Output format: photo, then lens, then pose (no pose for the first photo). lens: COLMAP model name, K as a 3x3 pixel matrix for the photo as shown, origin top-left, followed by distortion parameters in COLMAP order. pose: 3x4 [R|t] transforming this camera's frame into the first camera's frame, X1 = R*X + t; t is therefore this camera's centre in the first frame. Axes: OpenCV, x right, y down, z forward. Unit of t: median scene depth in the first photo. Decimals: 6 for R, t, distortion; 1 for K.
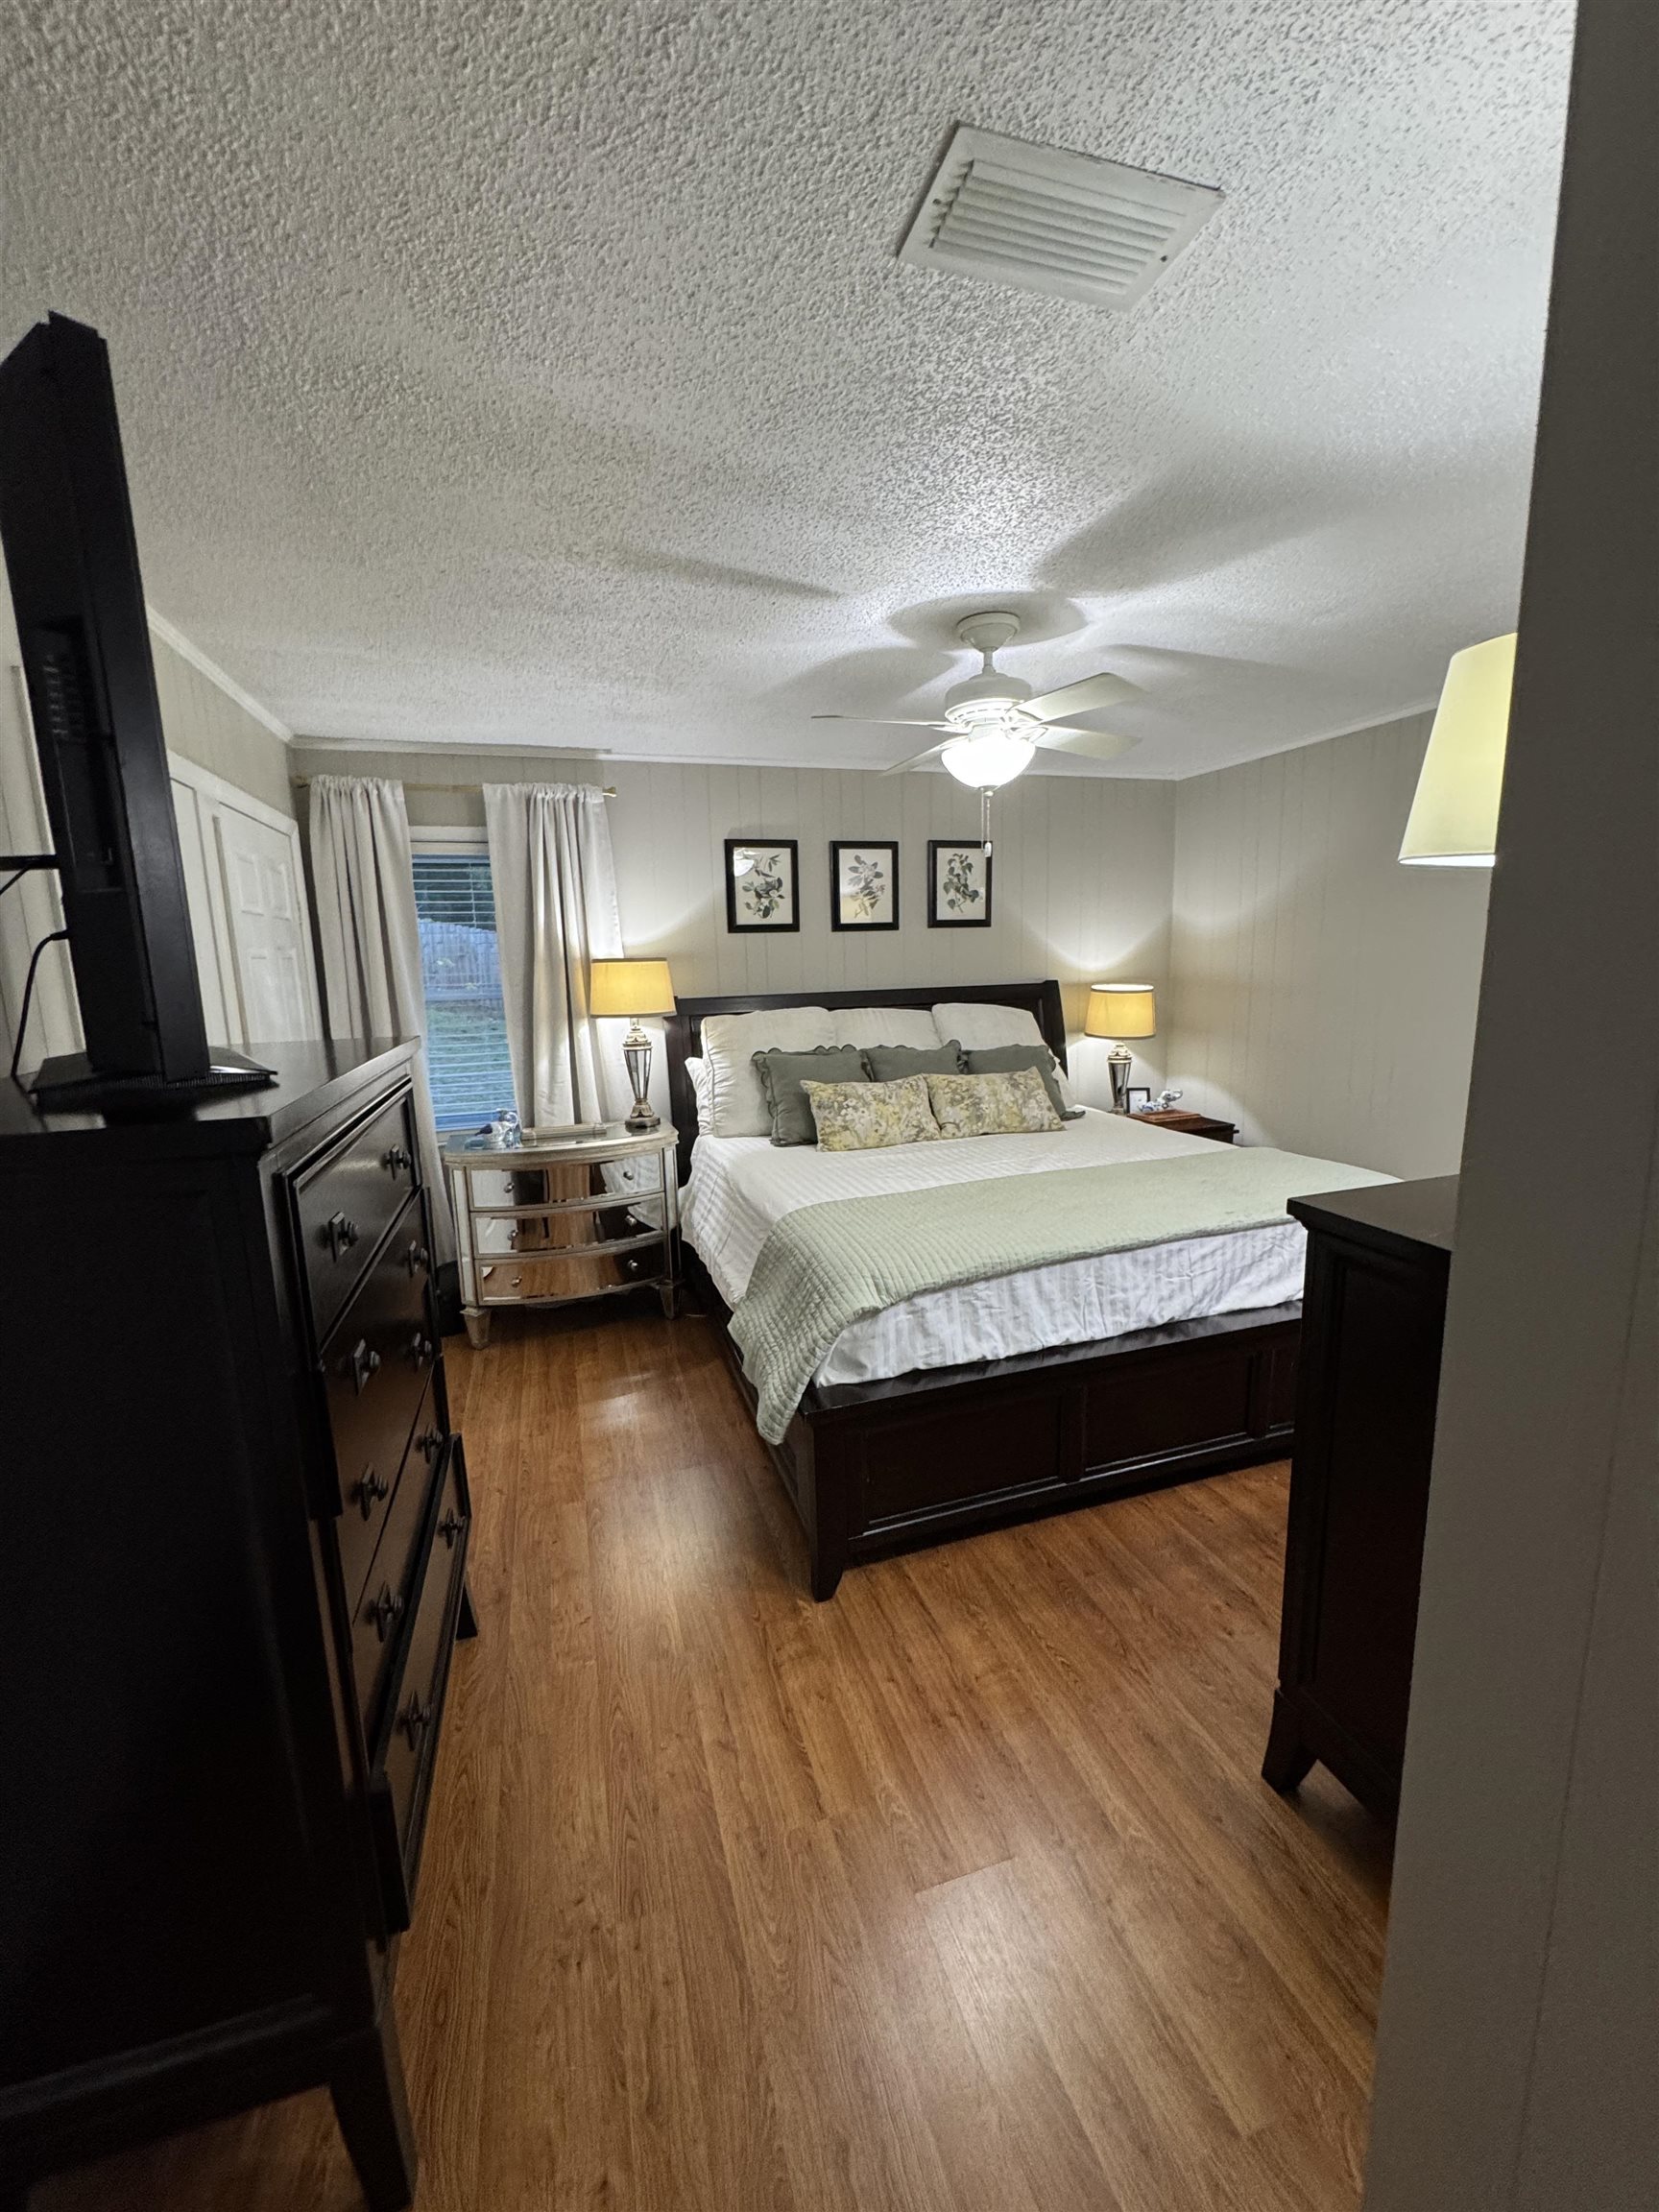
lens RADIAL K [[882.1, 0, 833.7], [0, 882.1, 1105.9], [0, 0, 1]] dist [-0.001944, 0.000779]
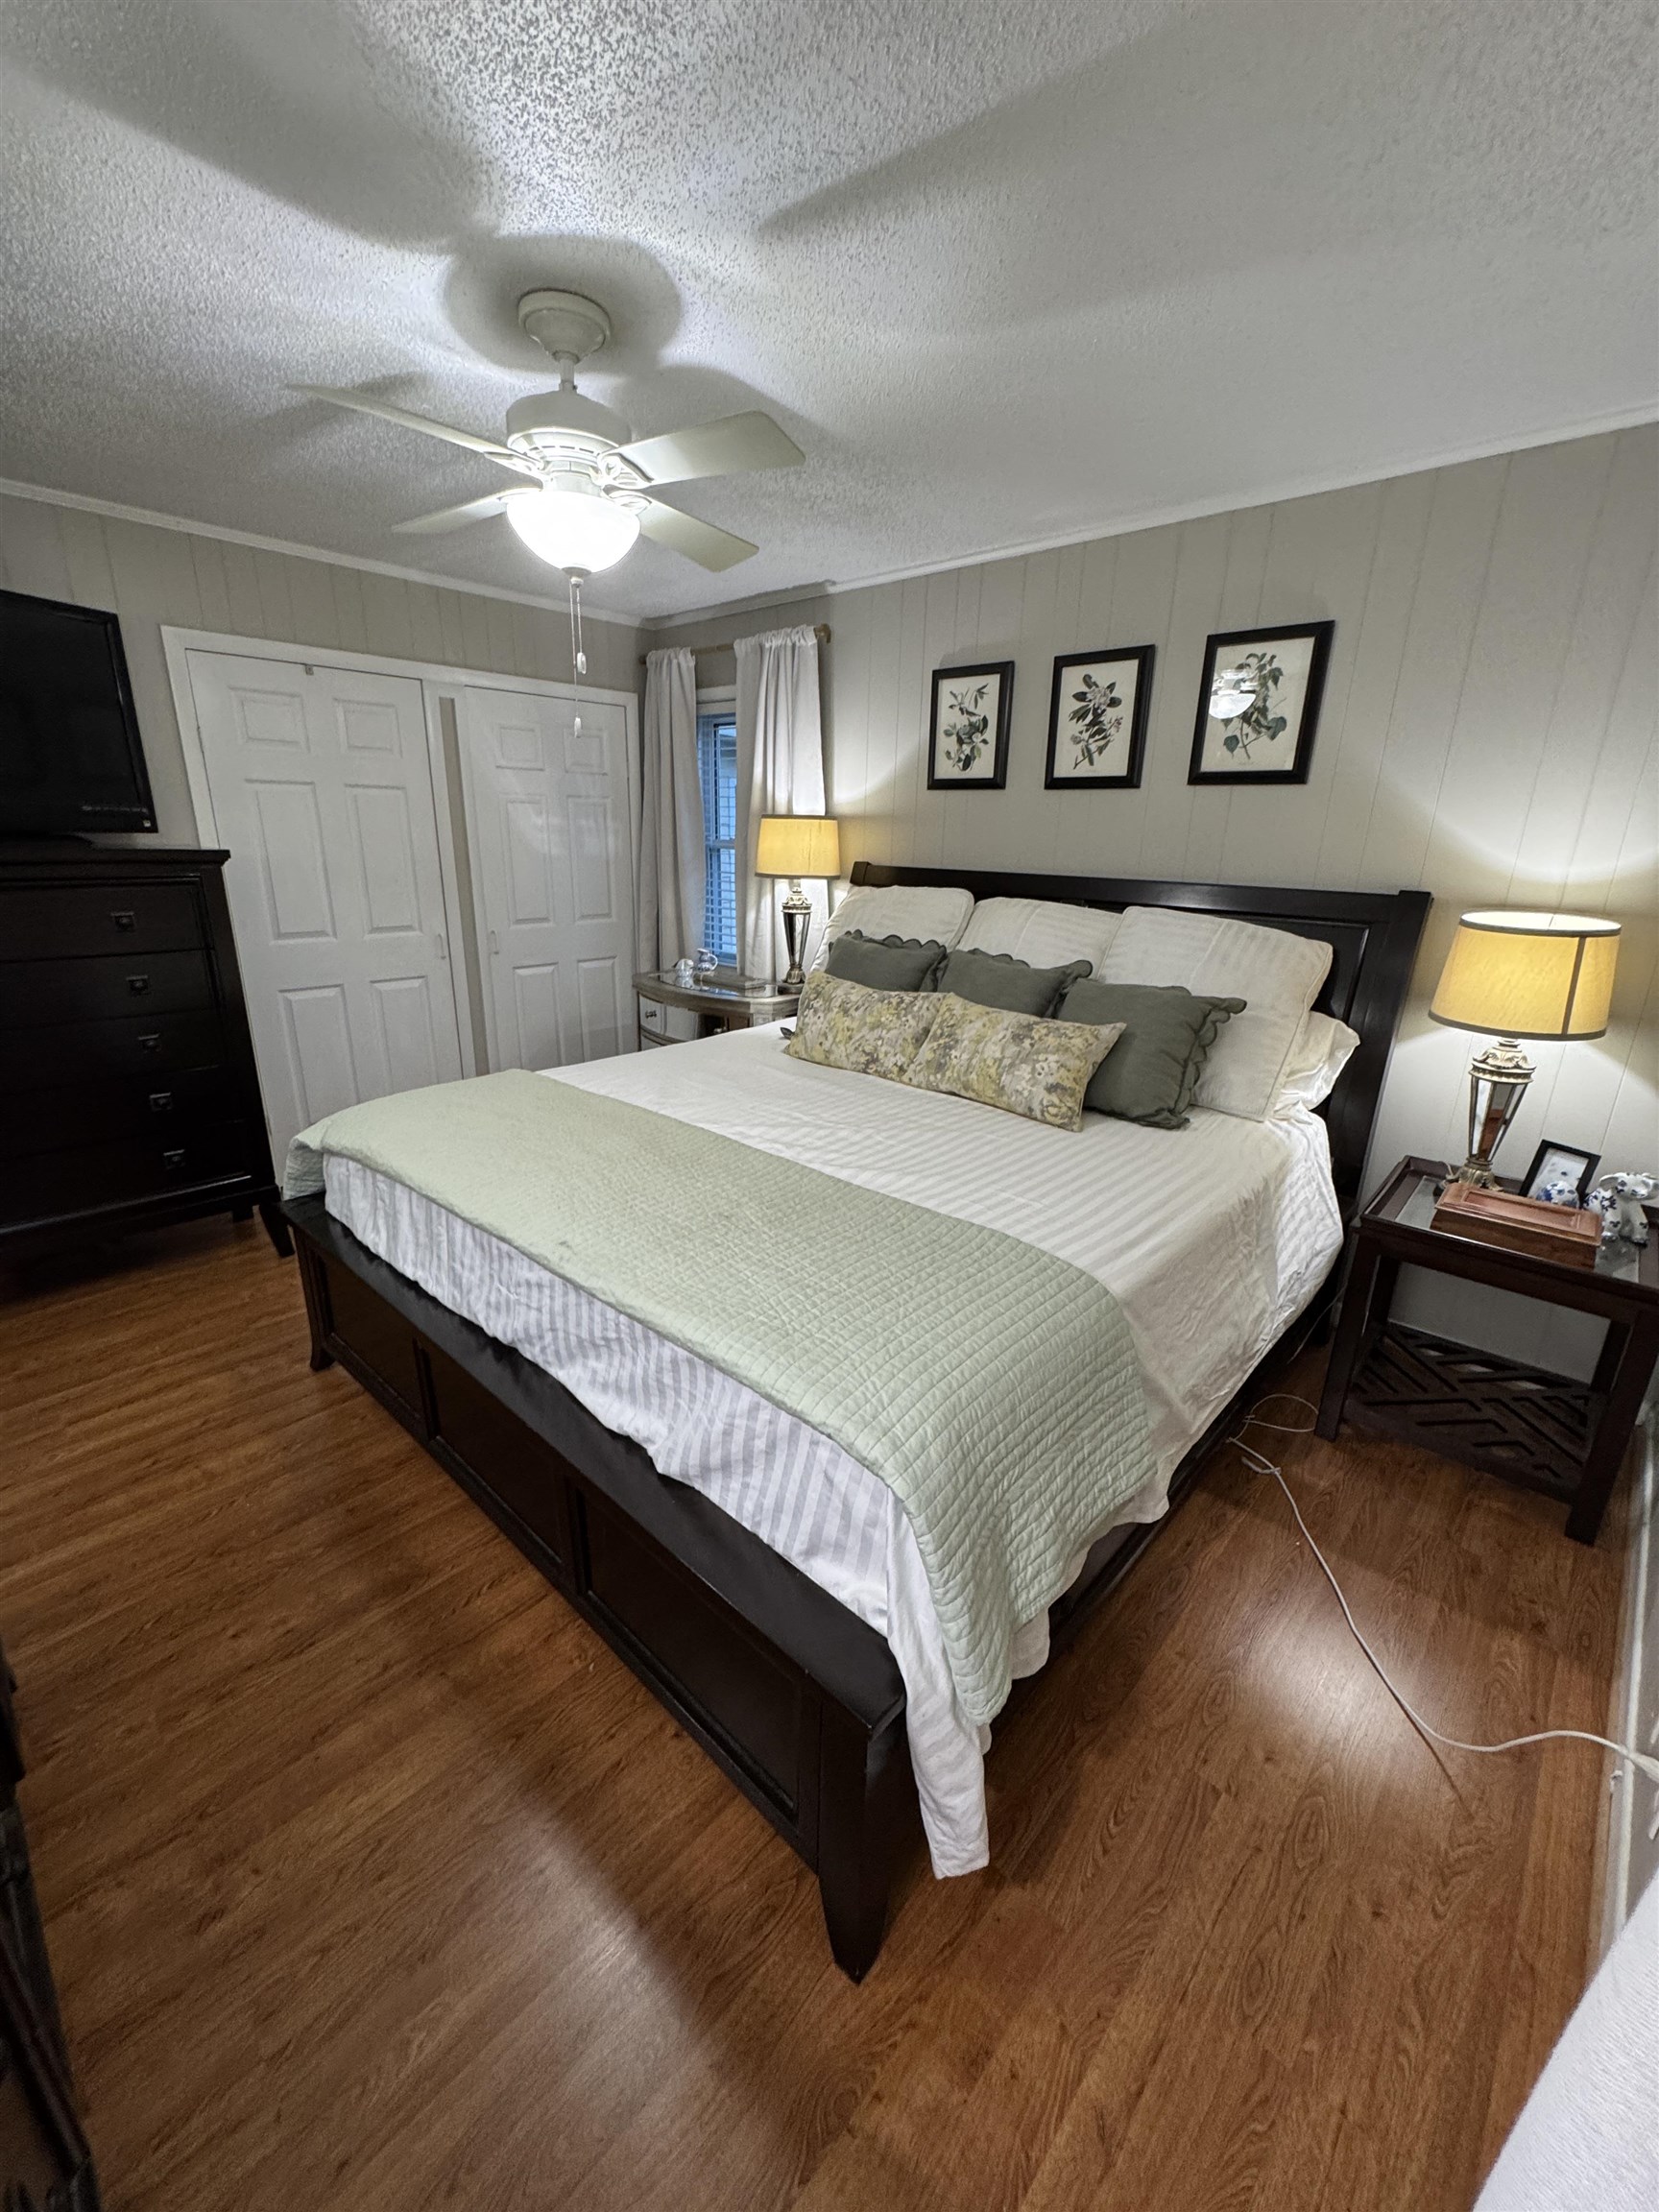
lens RADIAL K [[882.1, 0, 833.7], [0, 882.1, 1105.9], [0, 0, 1]] dist [-0.001944, 0.000779]
pose [[0.490103, 0.300531, -0.818217, 0.614674], [-0.183226, 0.953231, 0.240371, -0.095241], [0.852190, 0.032112, 0.522247, 0.499348]]
